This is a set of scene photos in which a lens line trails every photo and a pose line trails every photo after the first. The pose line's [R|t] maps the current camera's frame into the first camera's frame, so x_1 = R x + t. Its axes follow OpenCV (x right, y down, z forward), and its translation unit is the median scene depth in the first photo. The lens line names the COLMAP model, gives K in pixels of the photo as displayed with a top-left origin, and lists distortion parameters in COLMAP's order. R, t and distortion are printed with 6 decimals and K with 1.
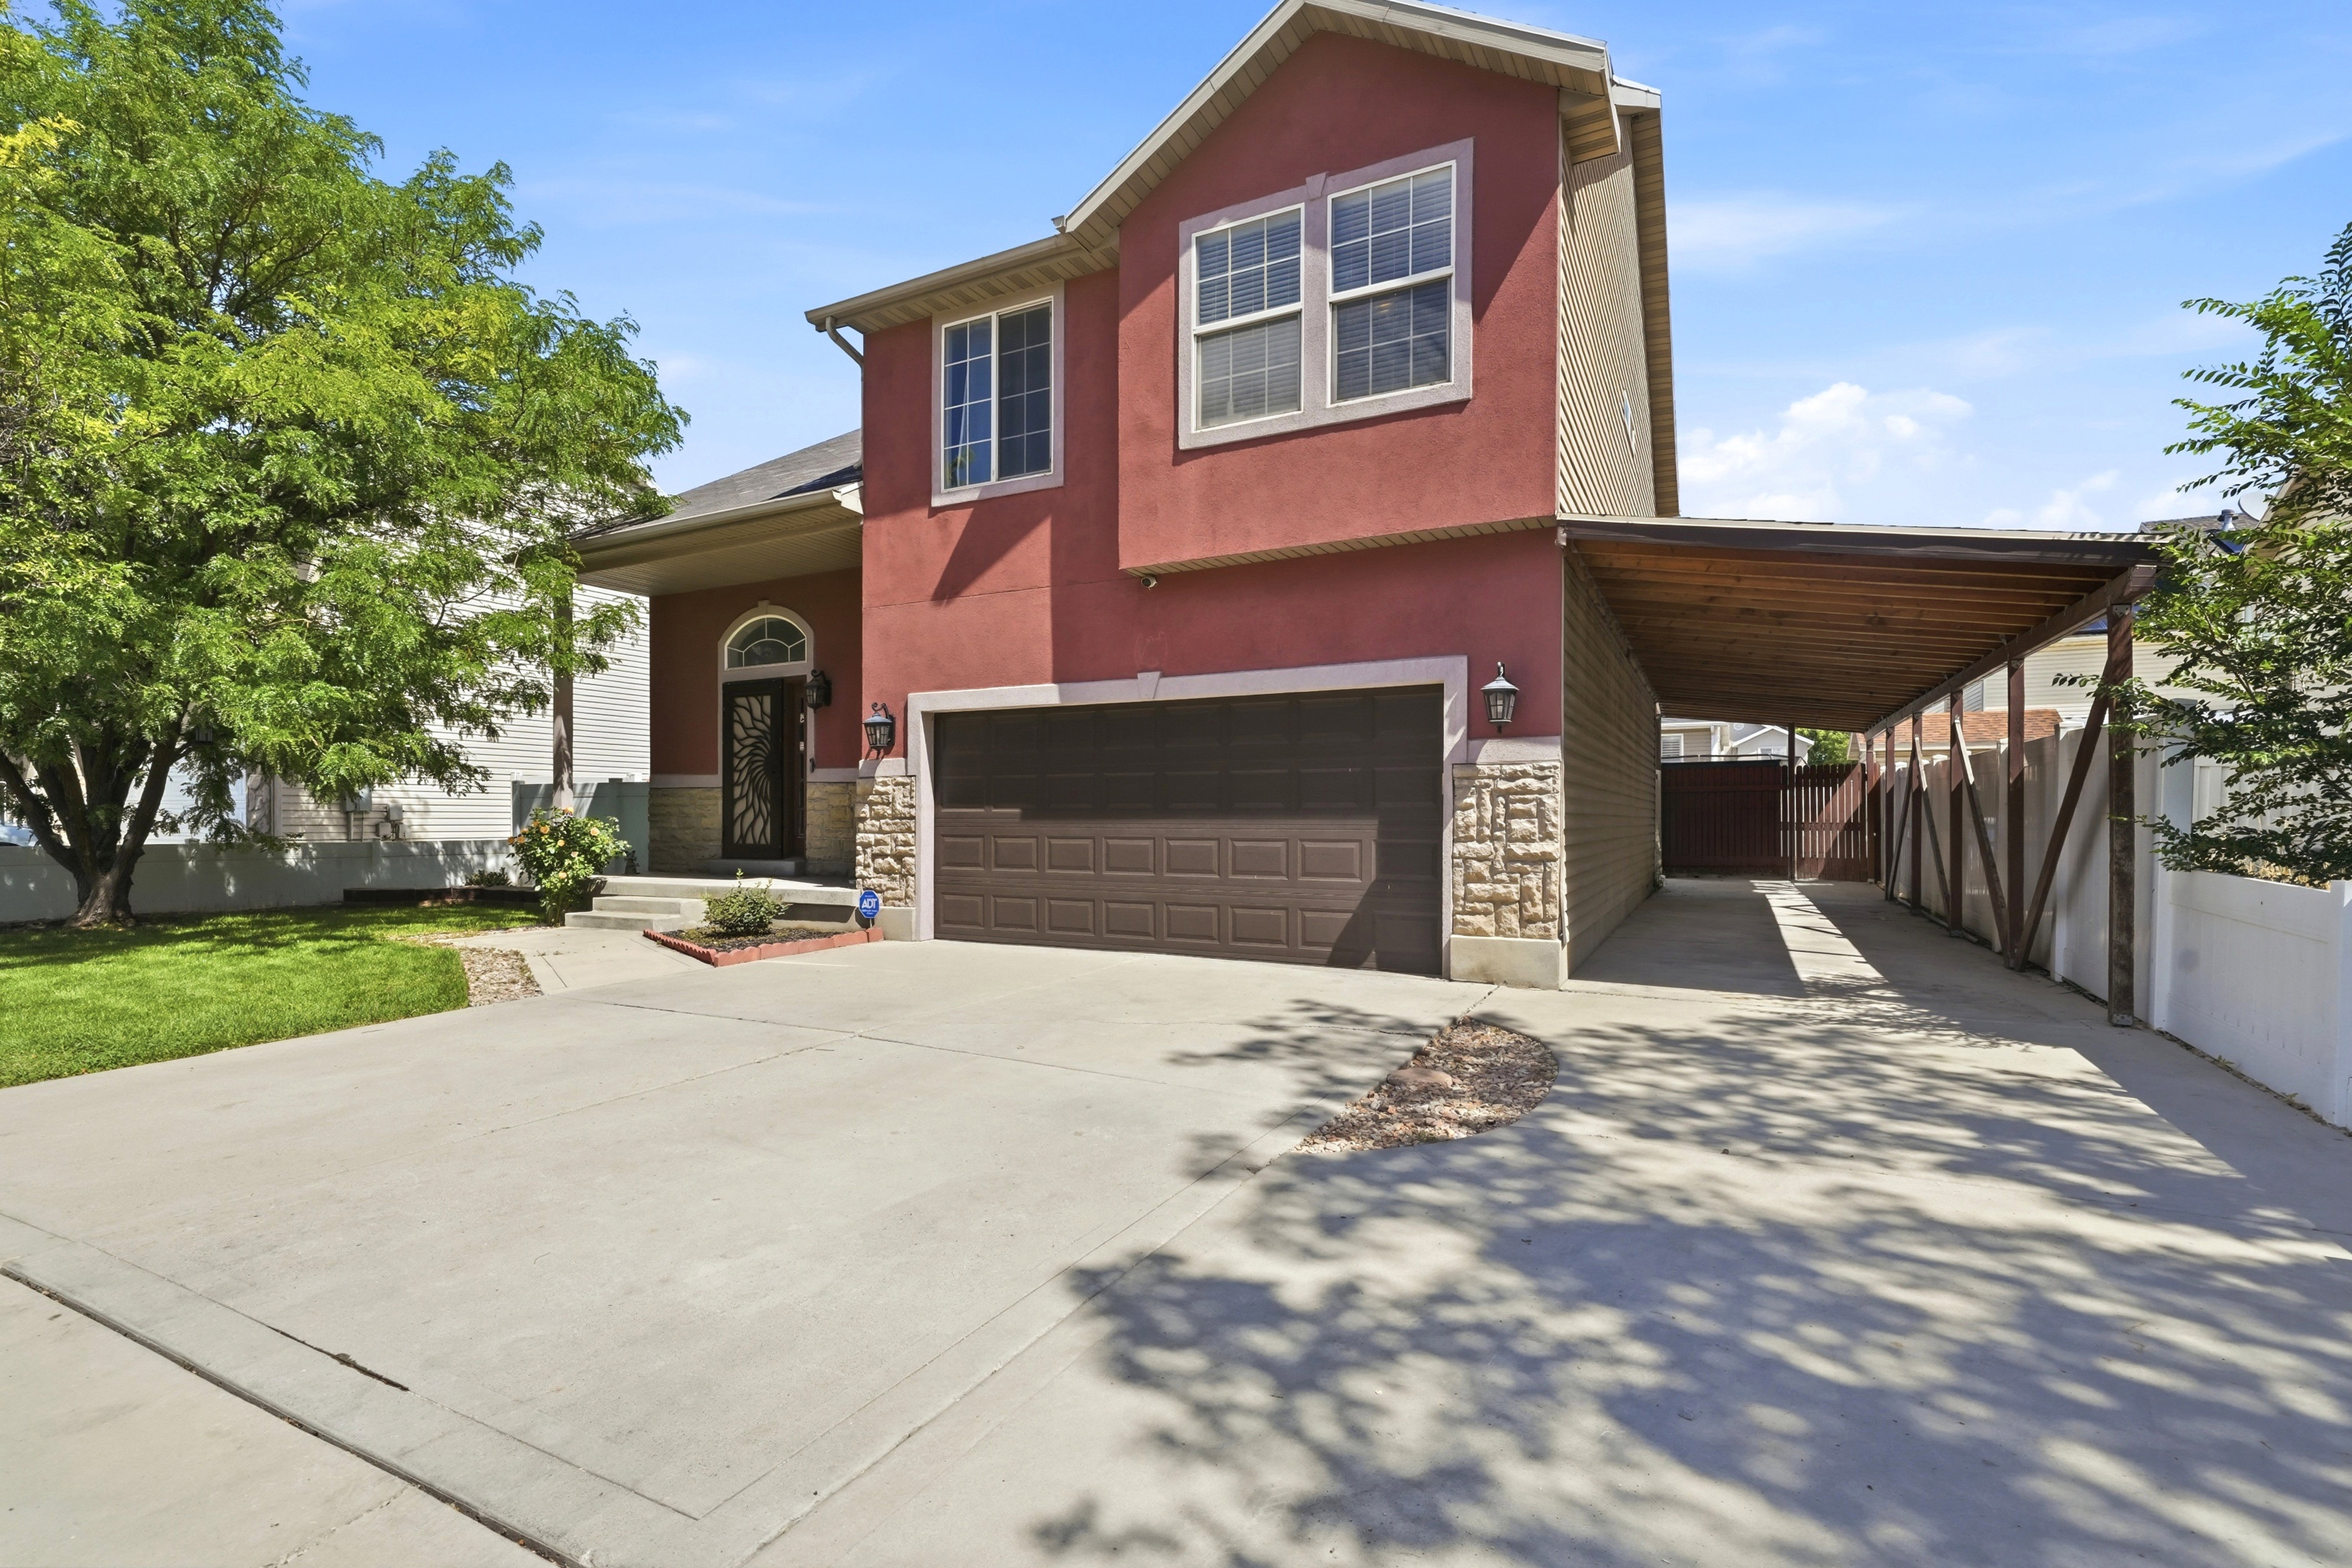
lens RADIAL K [[1076.1, 0, 1174.9], [0, 1076.1, 825.7], [0, 0, 1]] dist [0.003372, 0.000505]
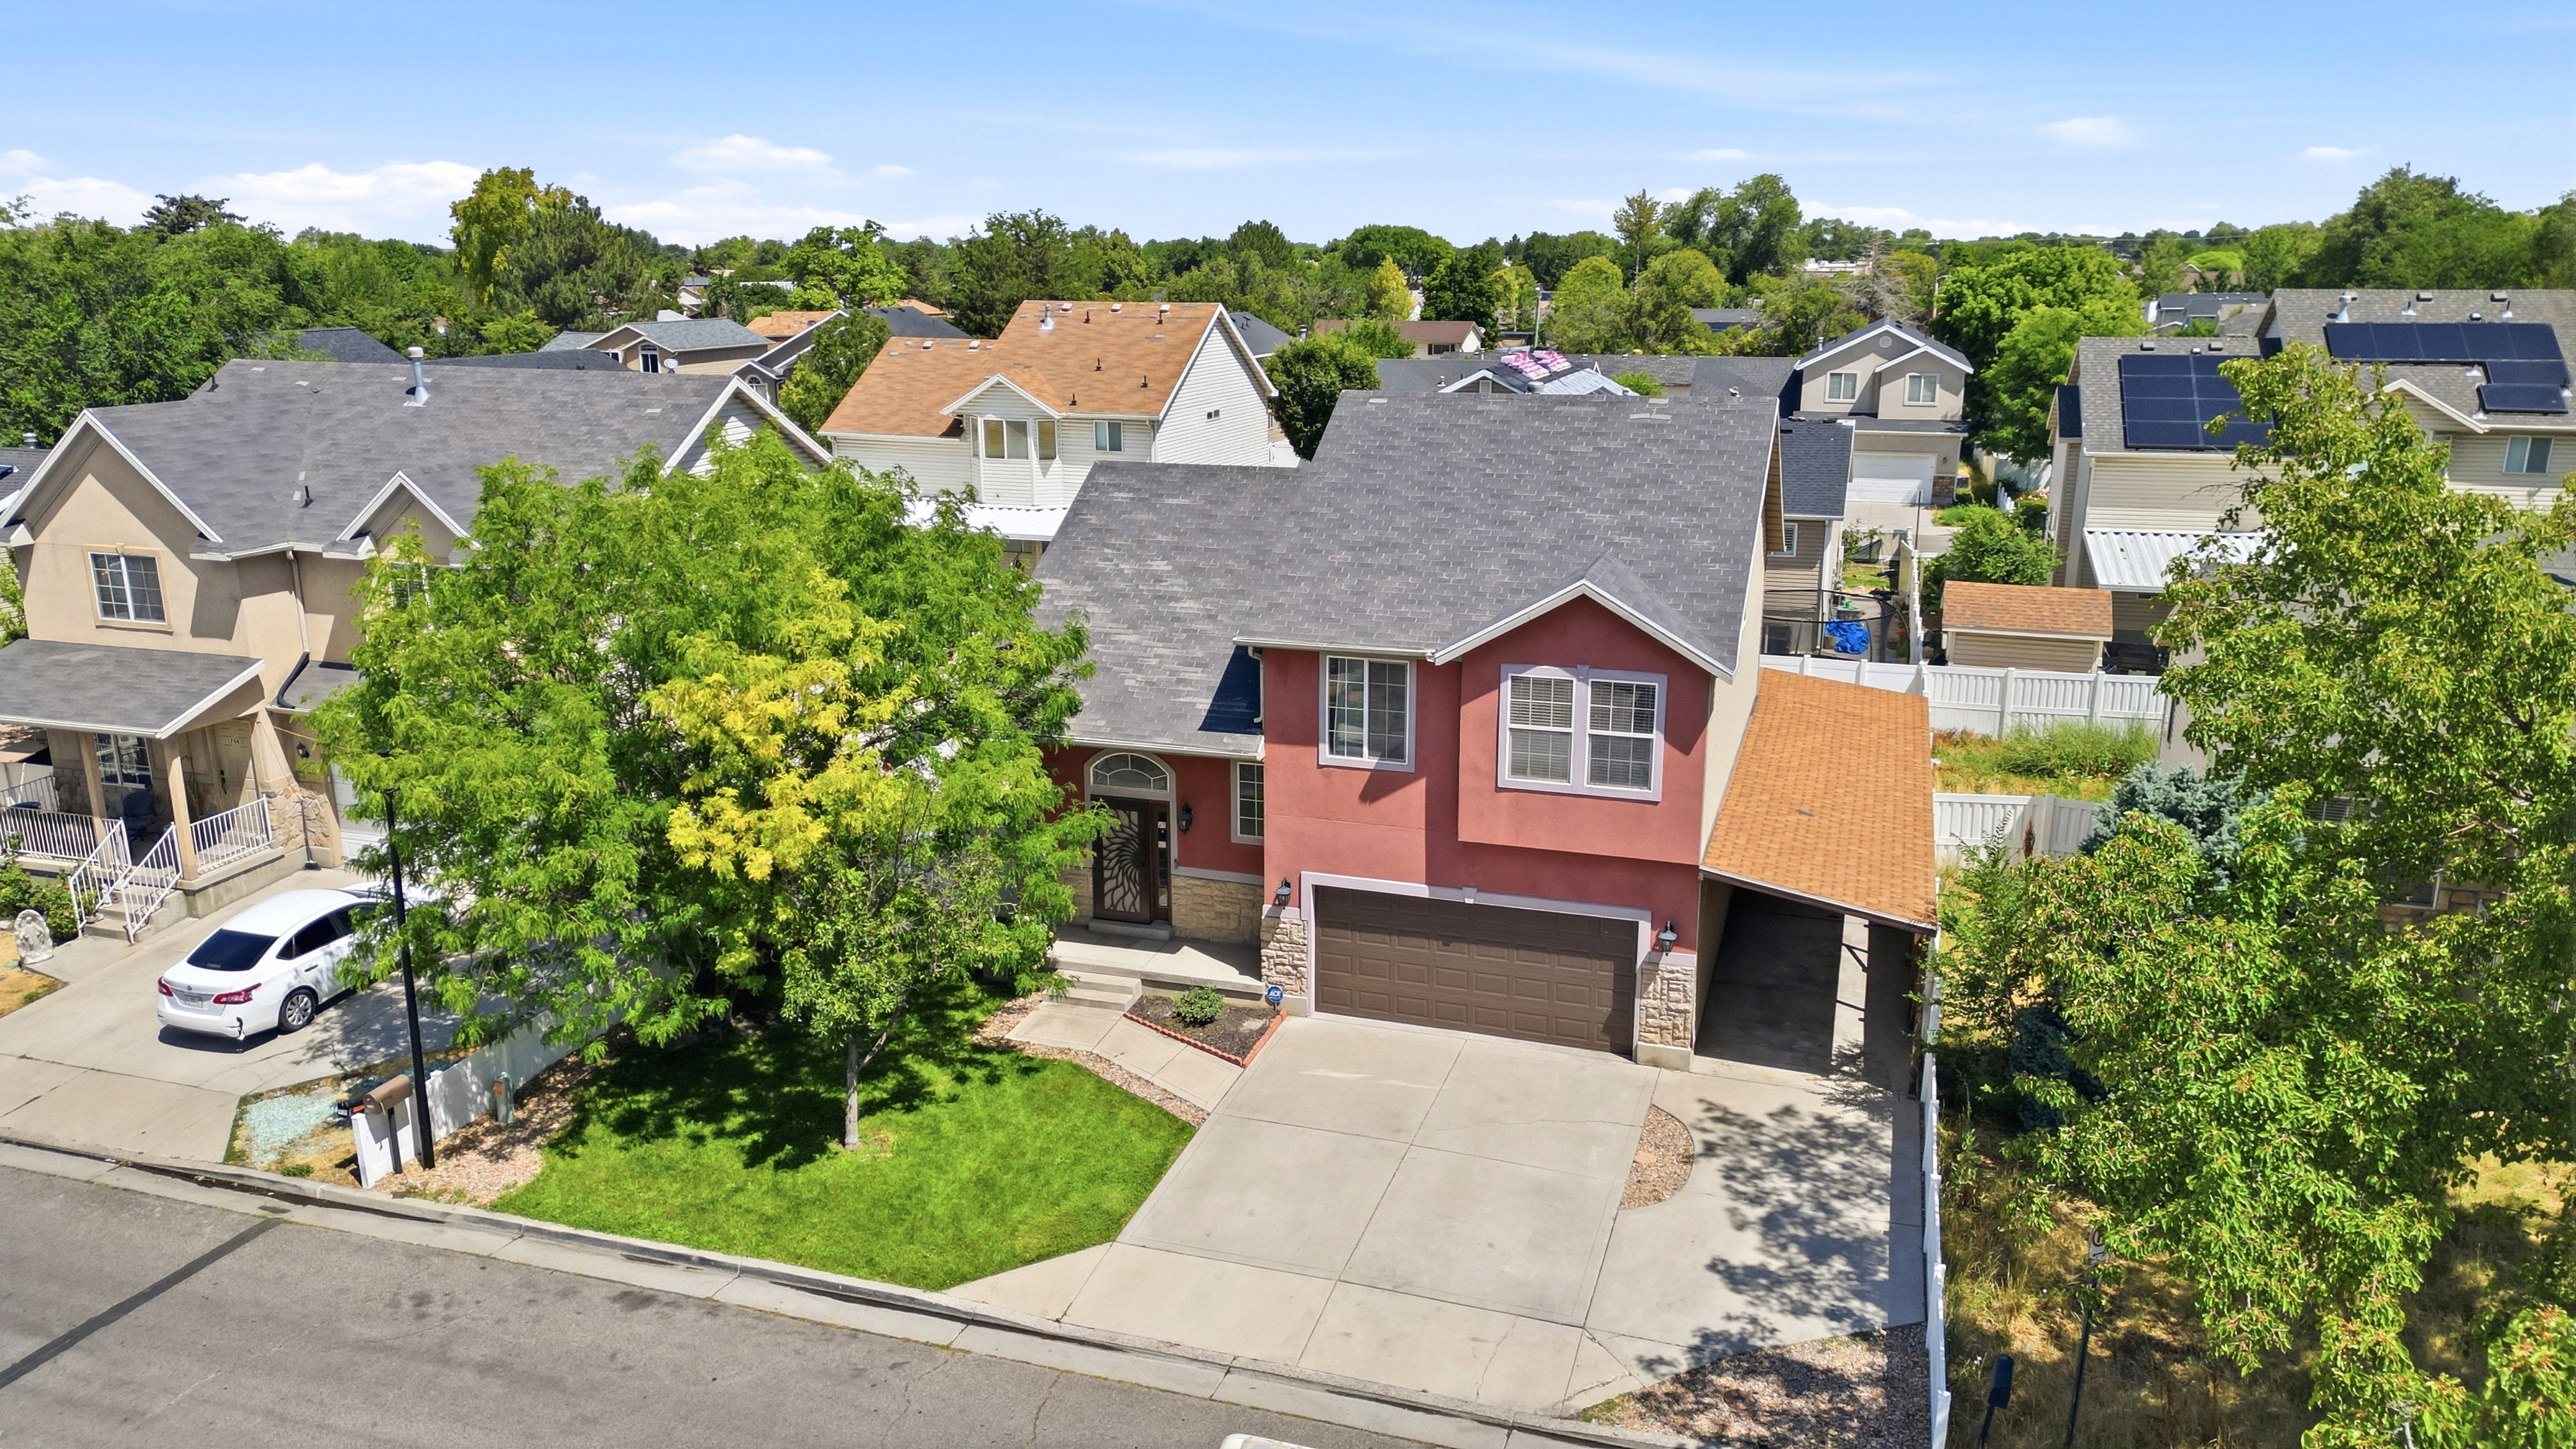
lens RADIAL K [[1832.6, 0, 1288.0], [0, 1832.6, 724.5], [0, 0, 1]] dist [0.081610, -0.078792]
pose [[0.986825, -0.048707, 0.154286, -0.728514], [0.007480, 0.966324, 0.257220, -1.114084], [-0.161619, -0.252677, 0.953957, -1.657045]]
